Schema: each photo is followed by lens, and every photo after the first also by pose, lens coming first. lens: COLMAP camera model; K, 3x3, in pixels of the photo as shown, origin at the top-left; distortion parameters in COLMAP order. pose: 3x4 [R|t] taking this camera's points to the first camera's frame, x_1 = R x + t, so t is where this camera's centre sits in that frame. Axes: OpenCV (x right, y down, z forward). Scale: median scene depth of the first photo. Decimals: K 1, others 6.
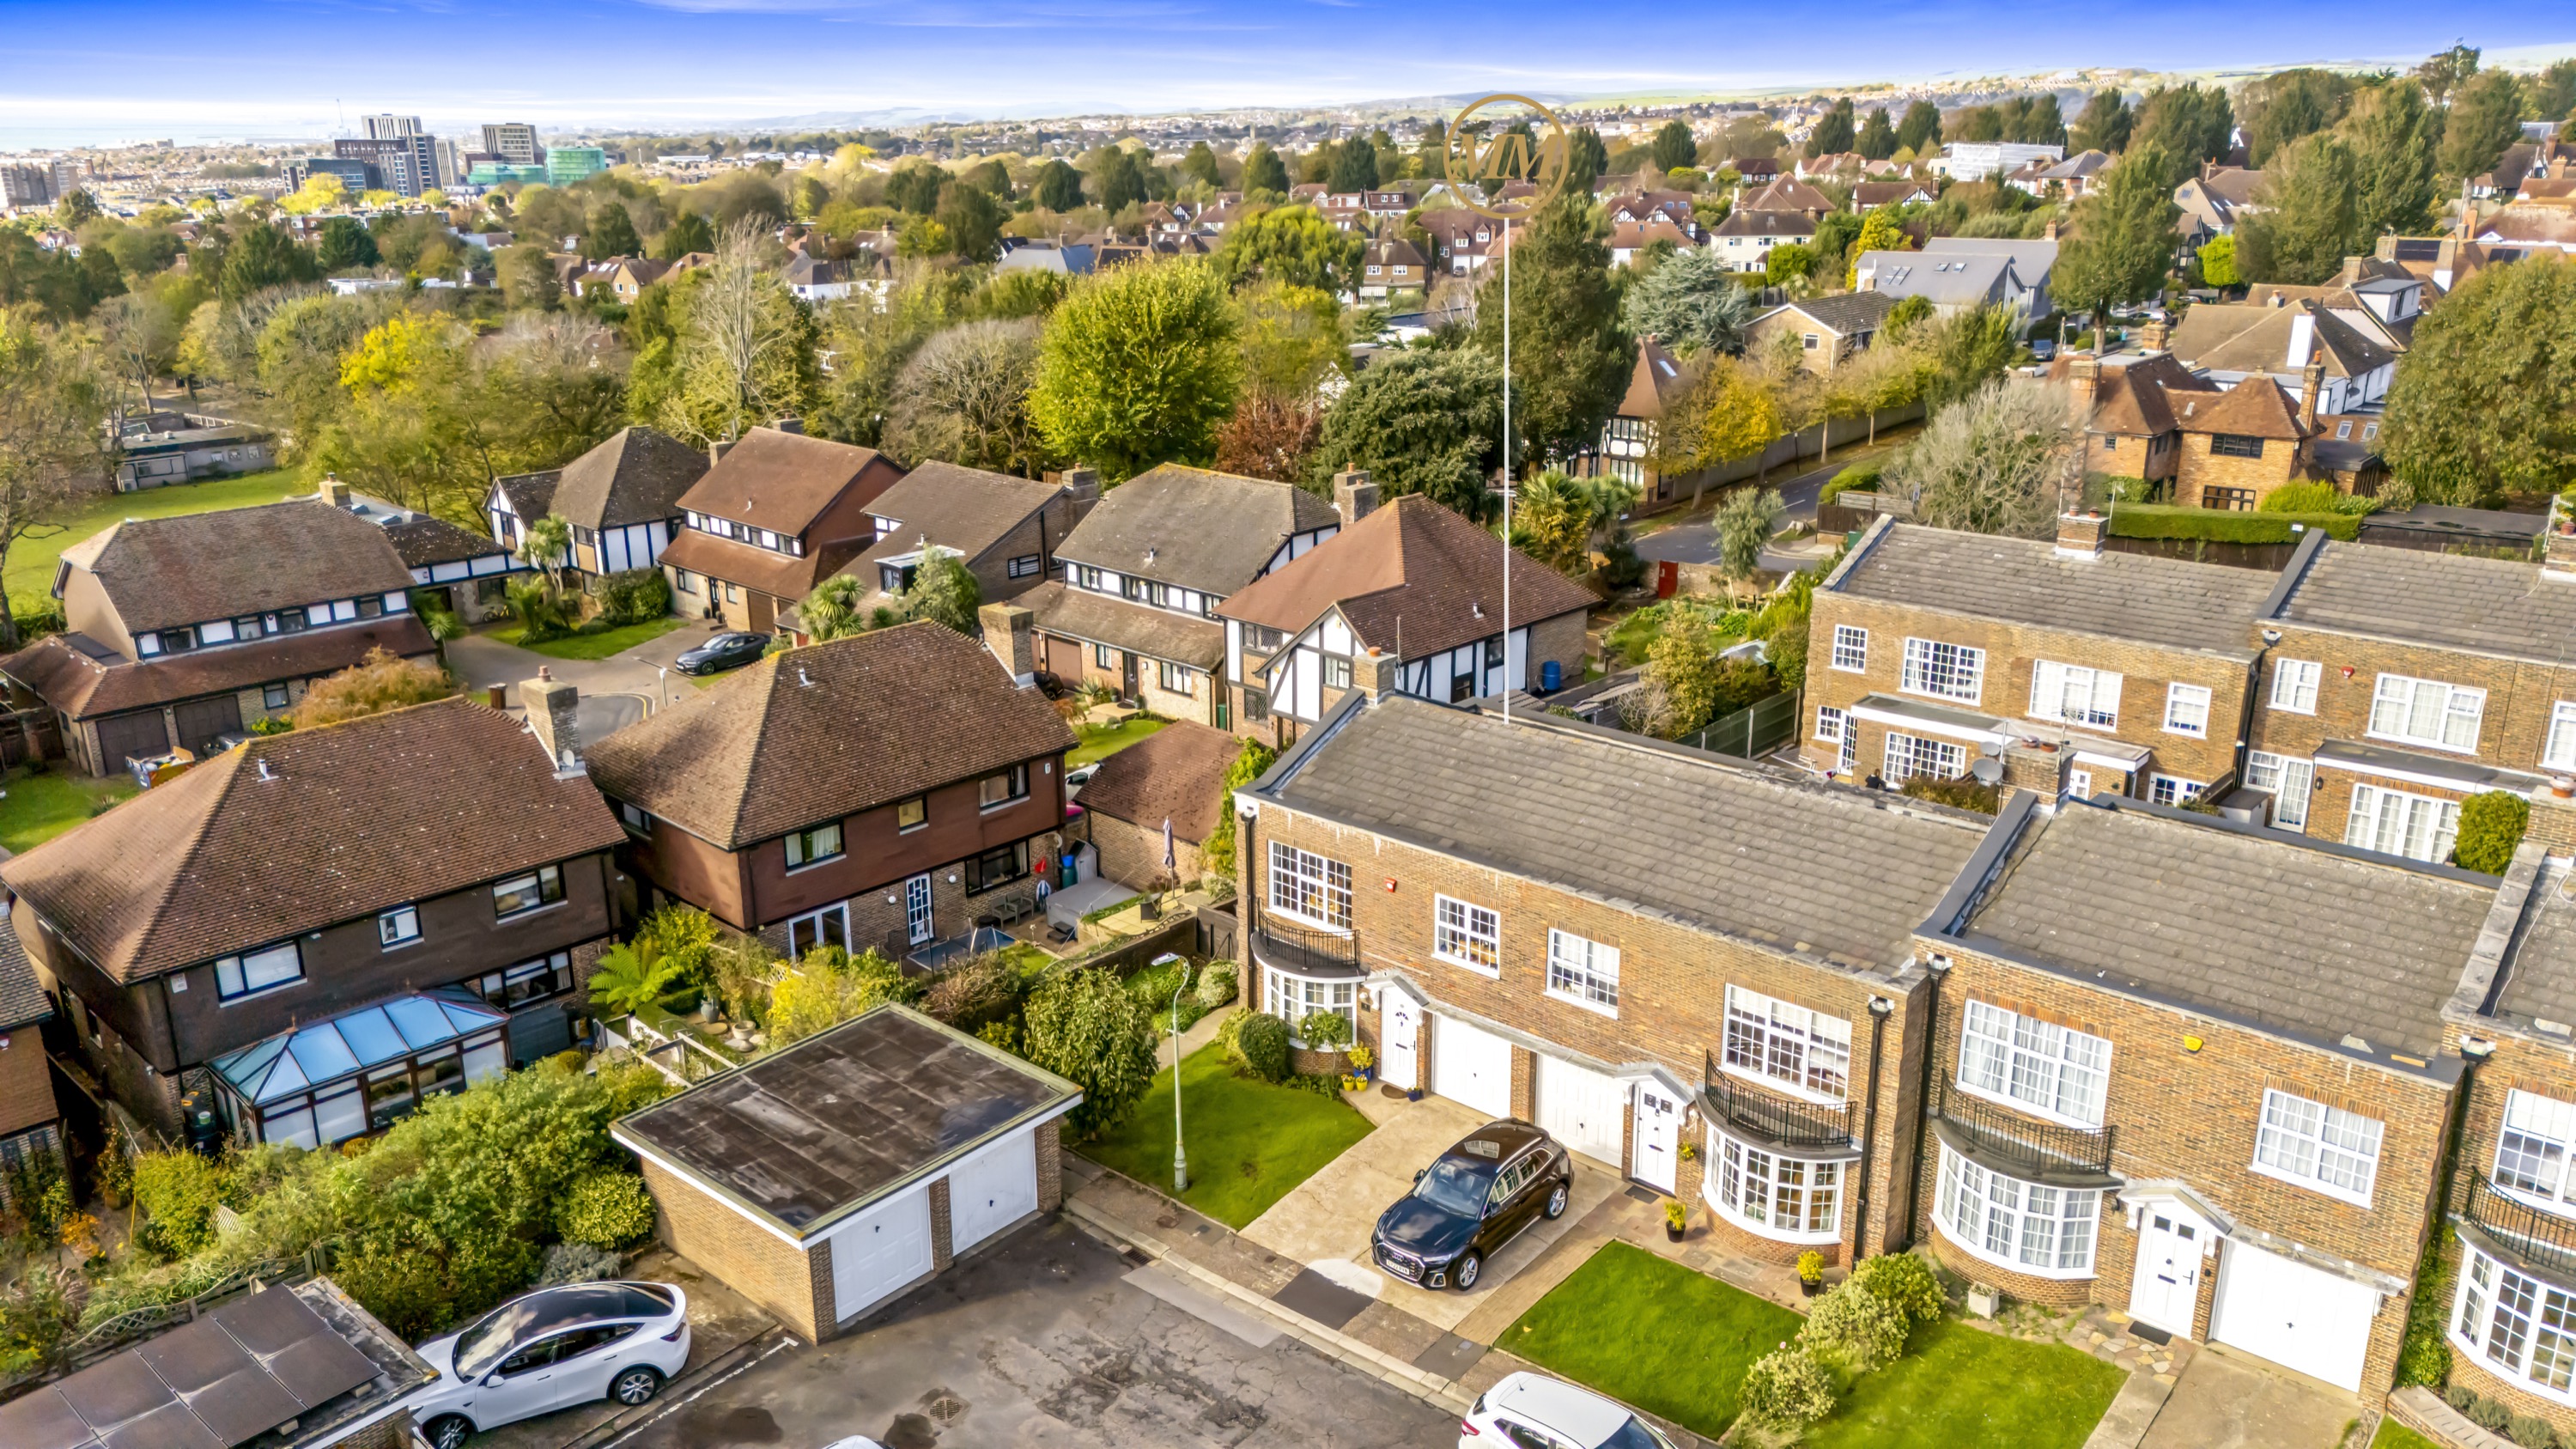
lens RADIAL K [[1881.2, 0, 1288.0], [0, 1881.2, 724.5], [0, 0, 1]] dist [0.115916, -0.101615]
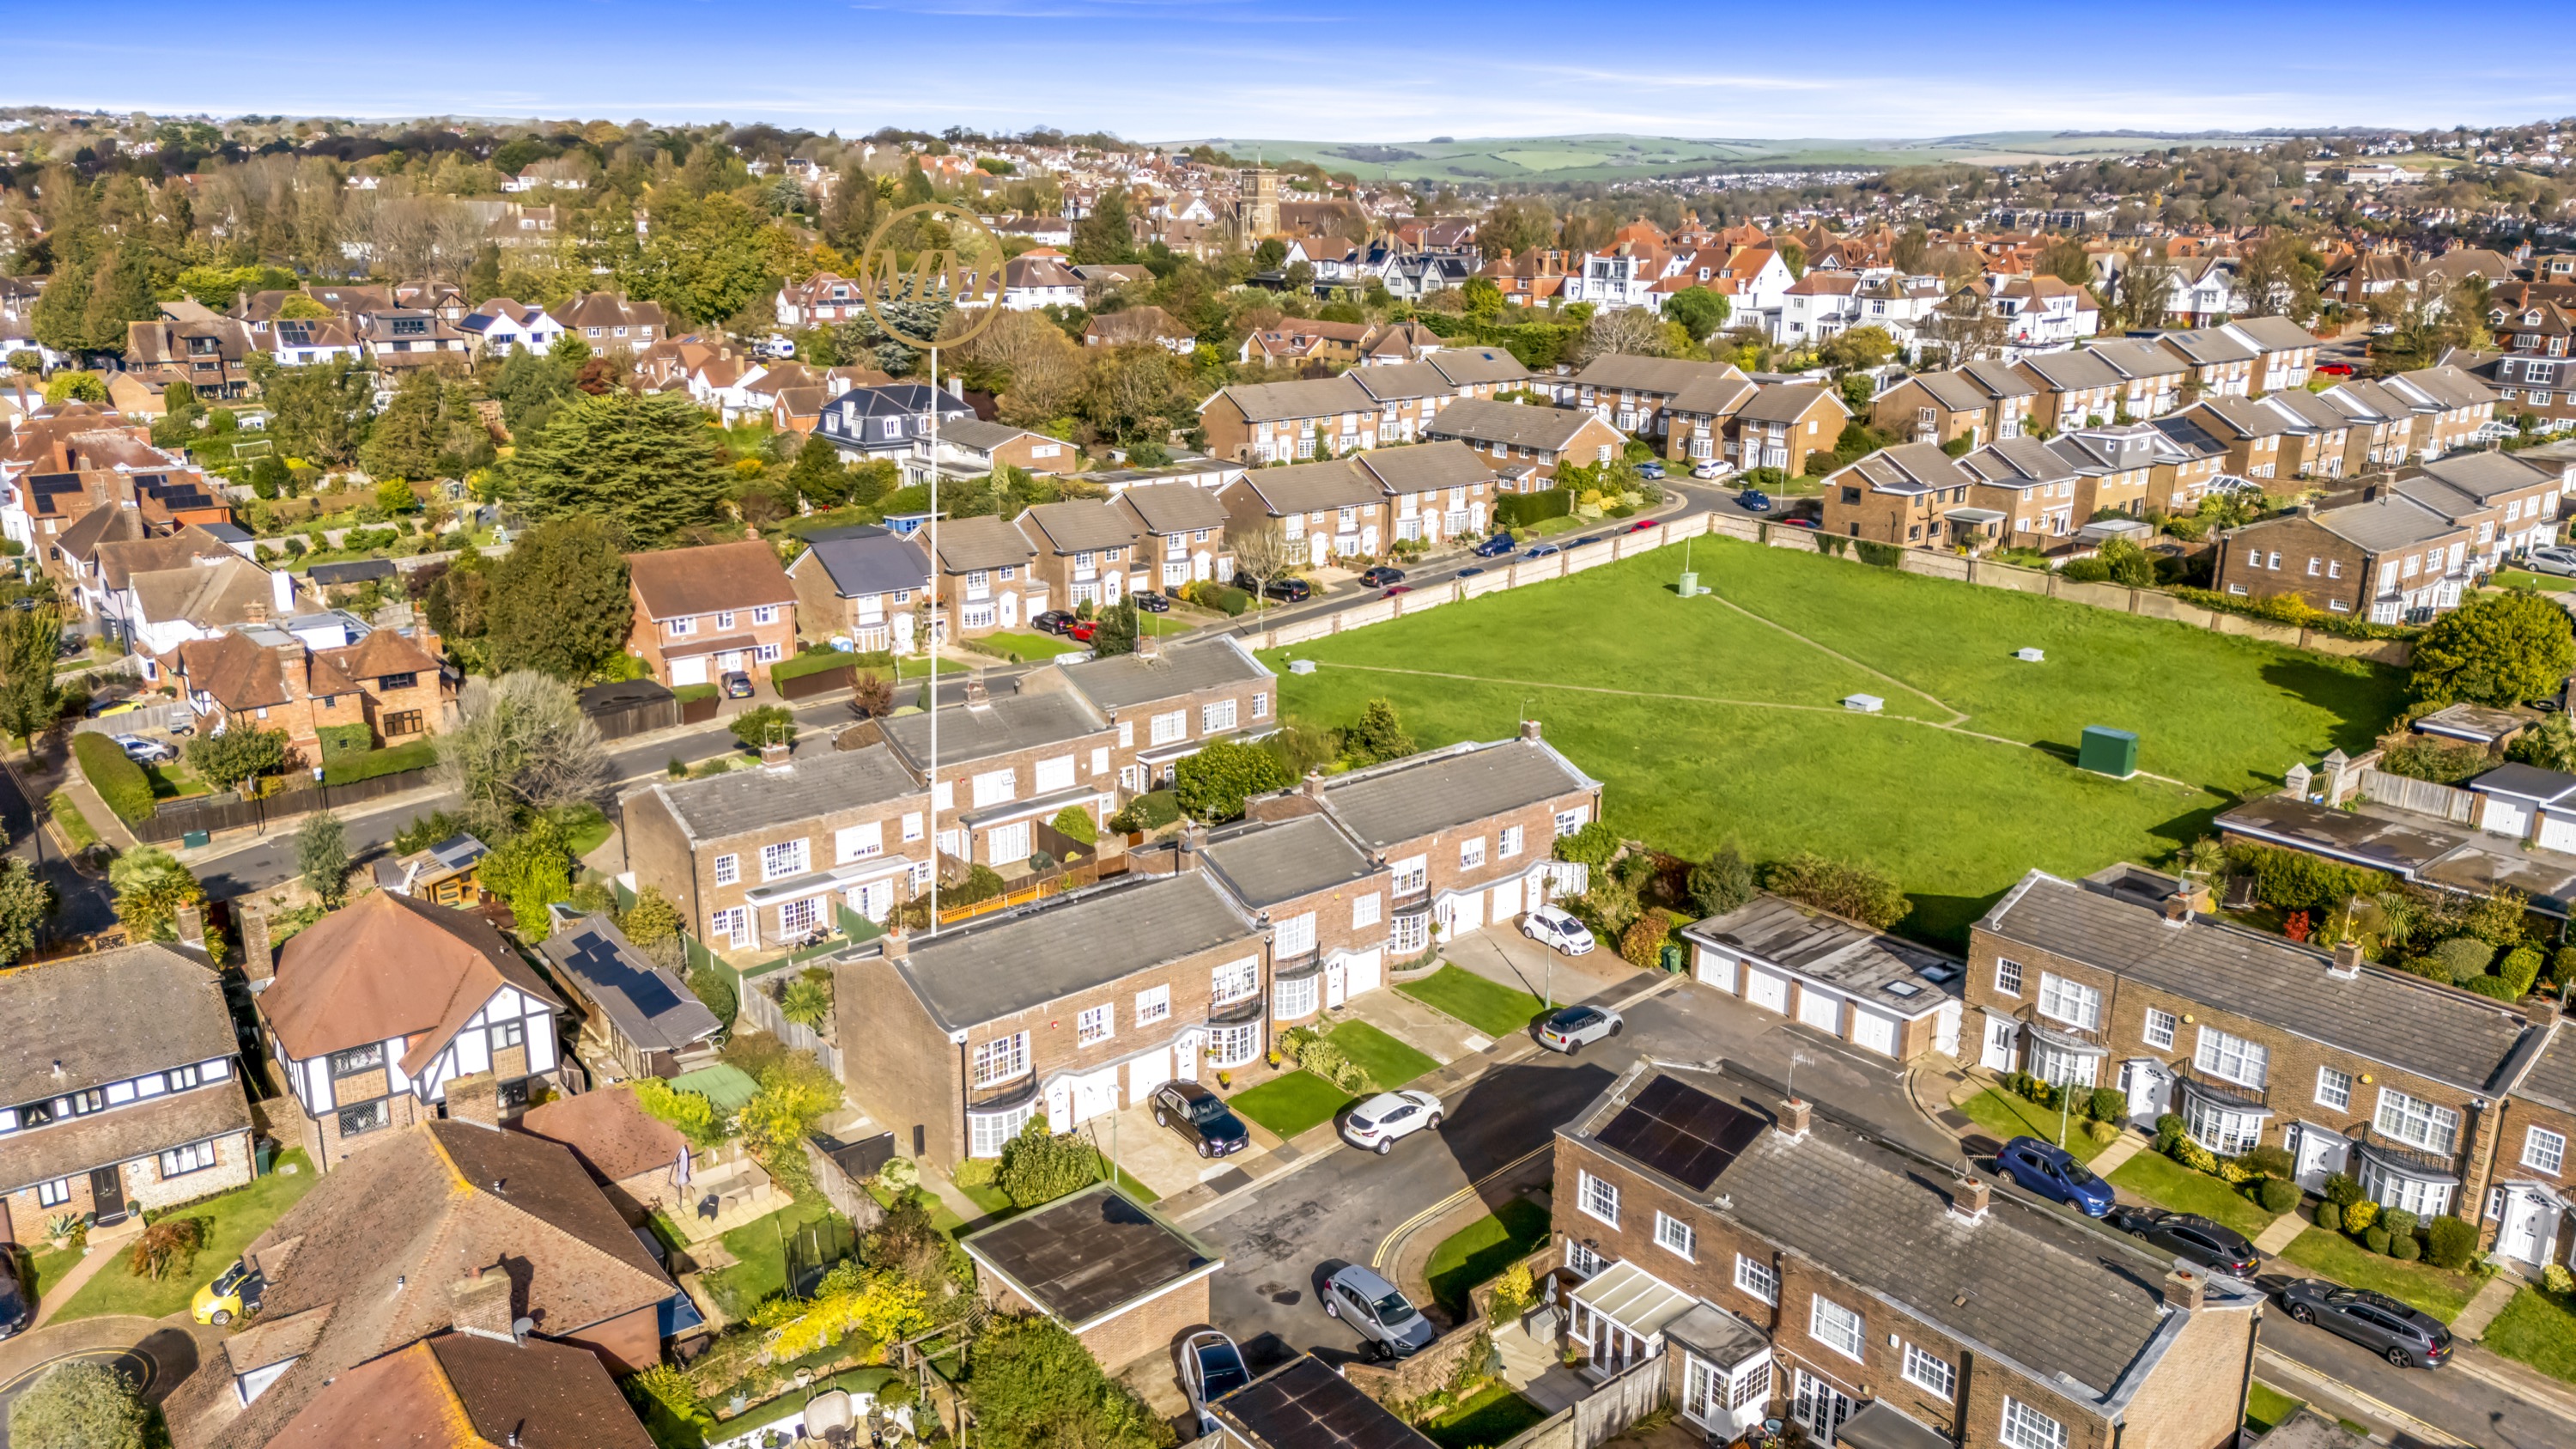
lens RADIAL K [[1881.2, 0, 1288.0], [0, 1881.2, 724.5], [0, 0, 1]] dist [0.115916, -0.101615]
pose [[0.156917, -0.268467, 0.950422, -1.501146], [0.294388, 0.931311, 0.214465, -0.489040], [-0.942716, 0.246139, 0.225172, 0.290064]]
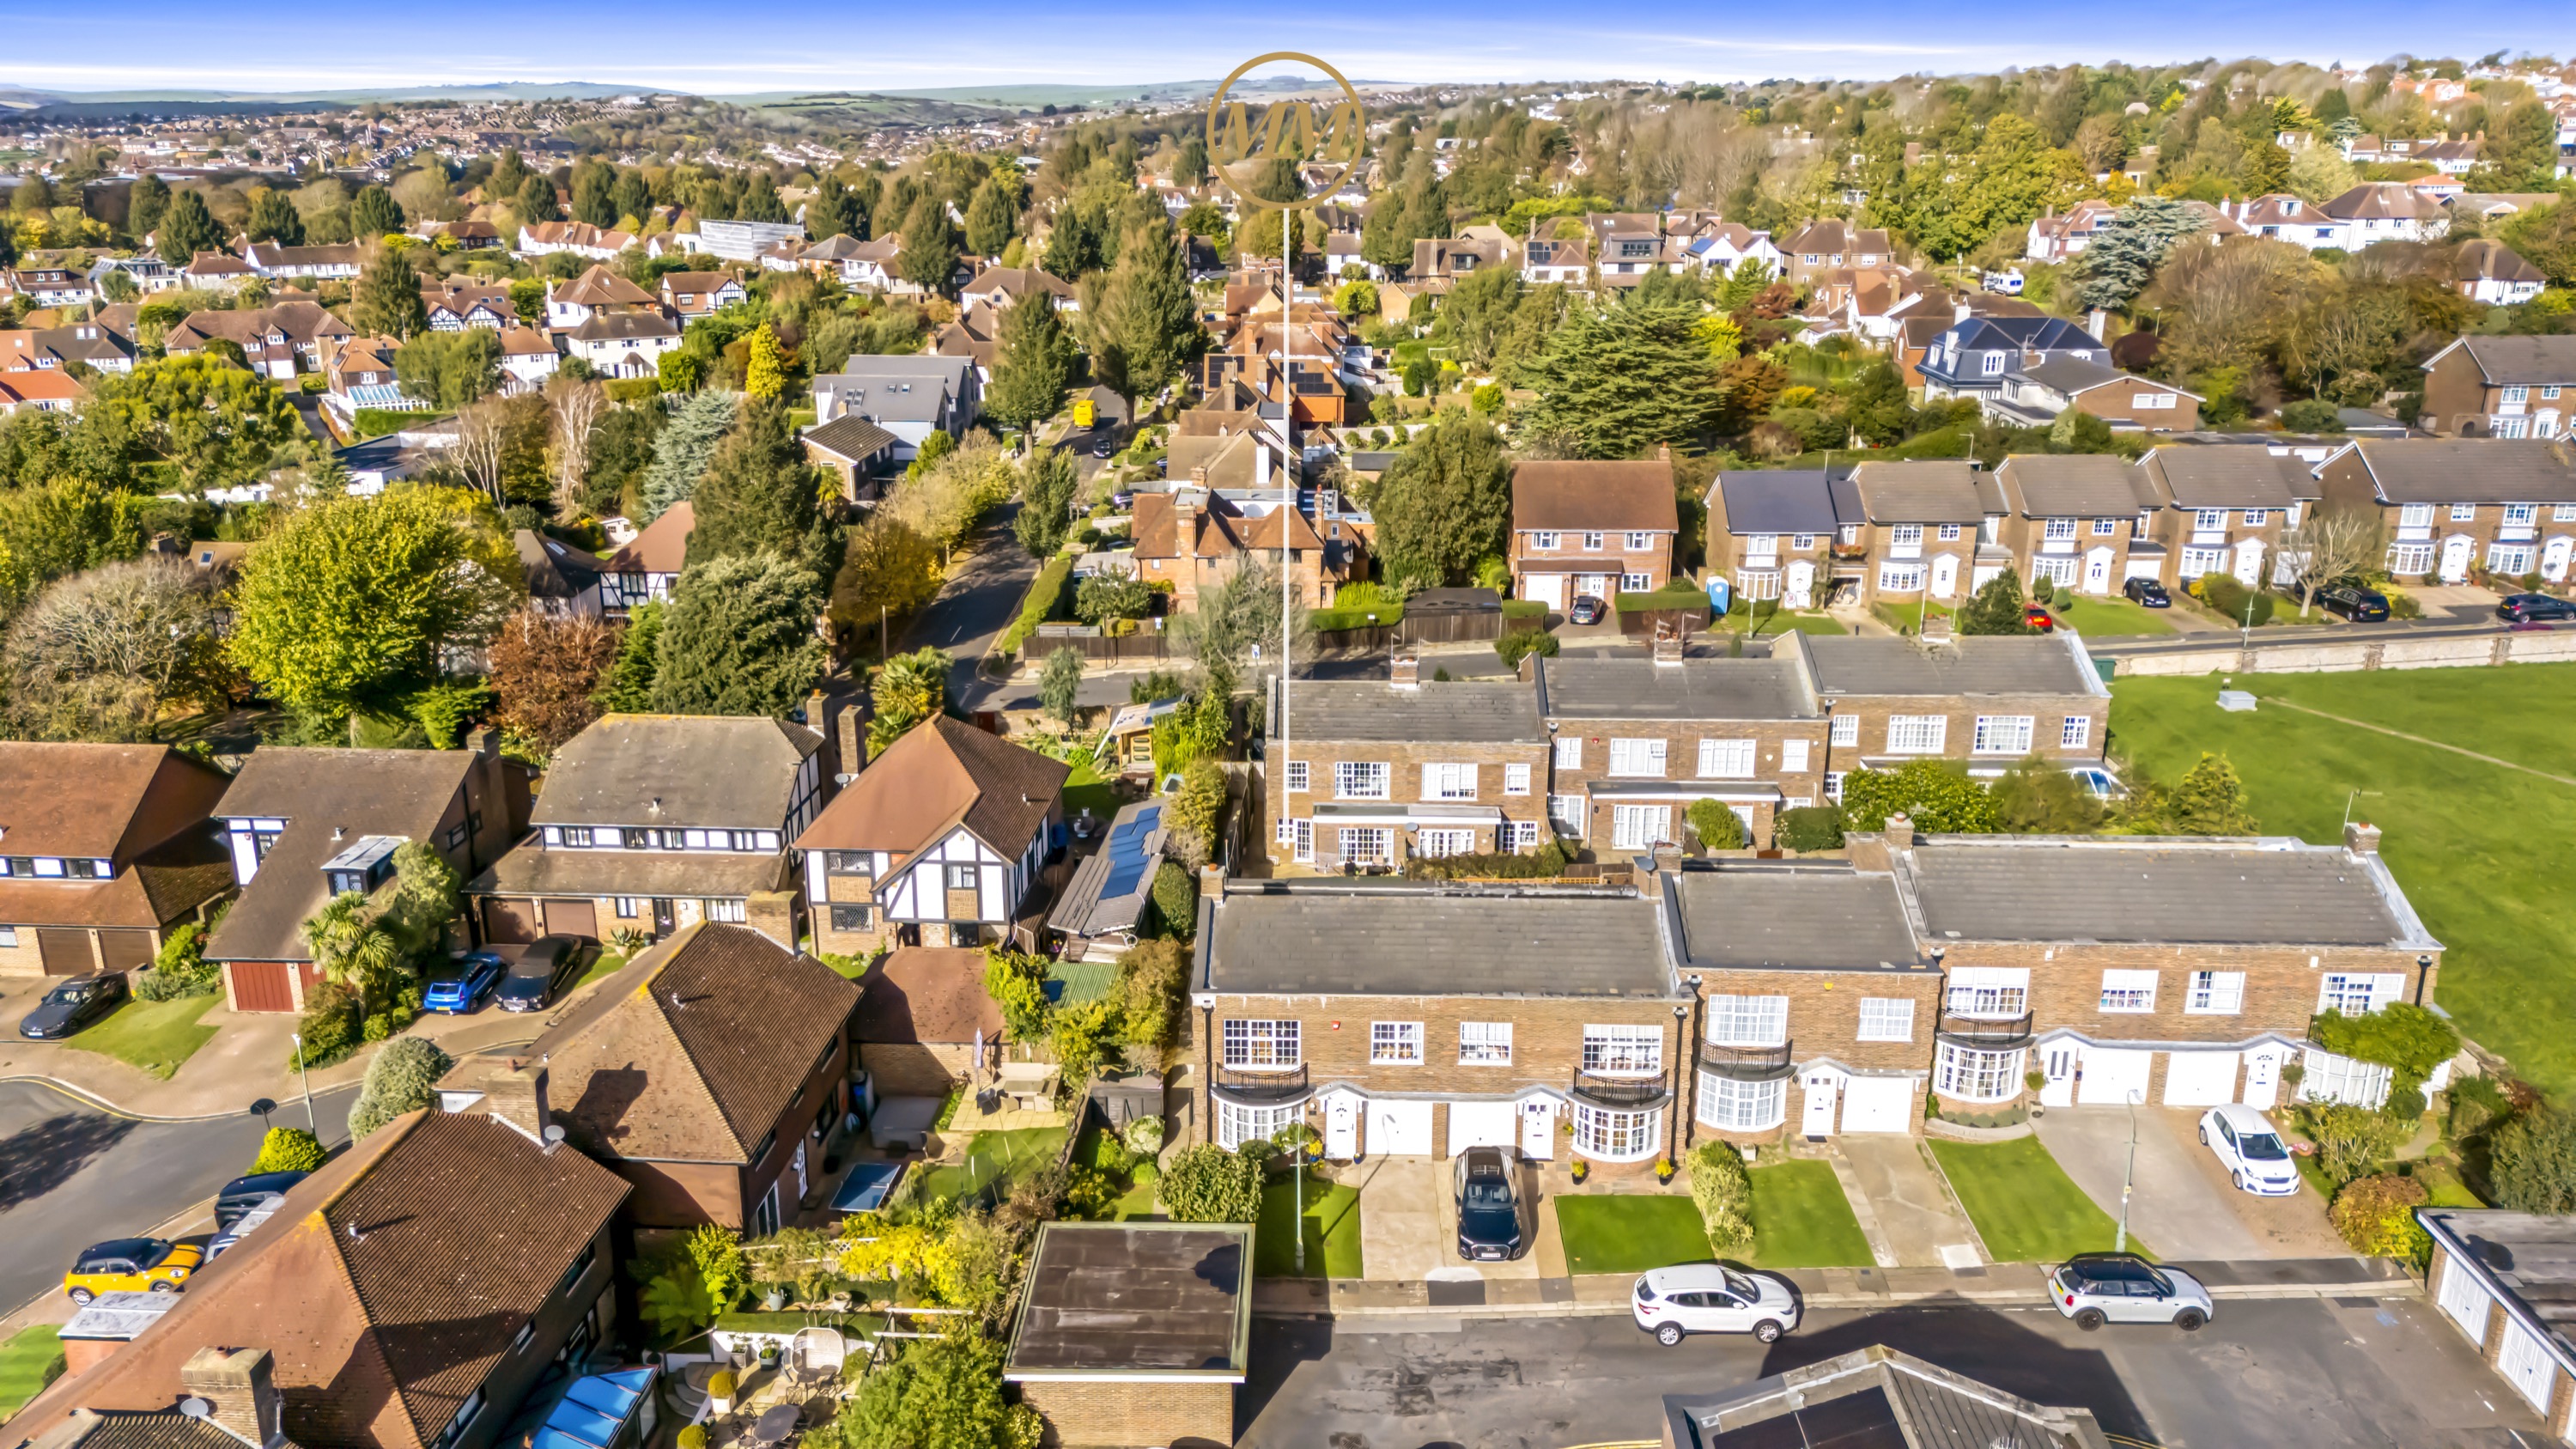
lens RADIAL K [[1881.2, 0, 1288.0], [0, 1881.2, 724.5], [0, 0, 1]] dist [0.115916, -0.101615]
pose [[0.771080, -0.185705, 0.609056, -0.797815], [0.189844, 0.980071, 0.058482, -0.230387], [-0.607779, 0.070531, 0.790968, -0.161066]]
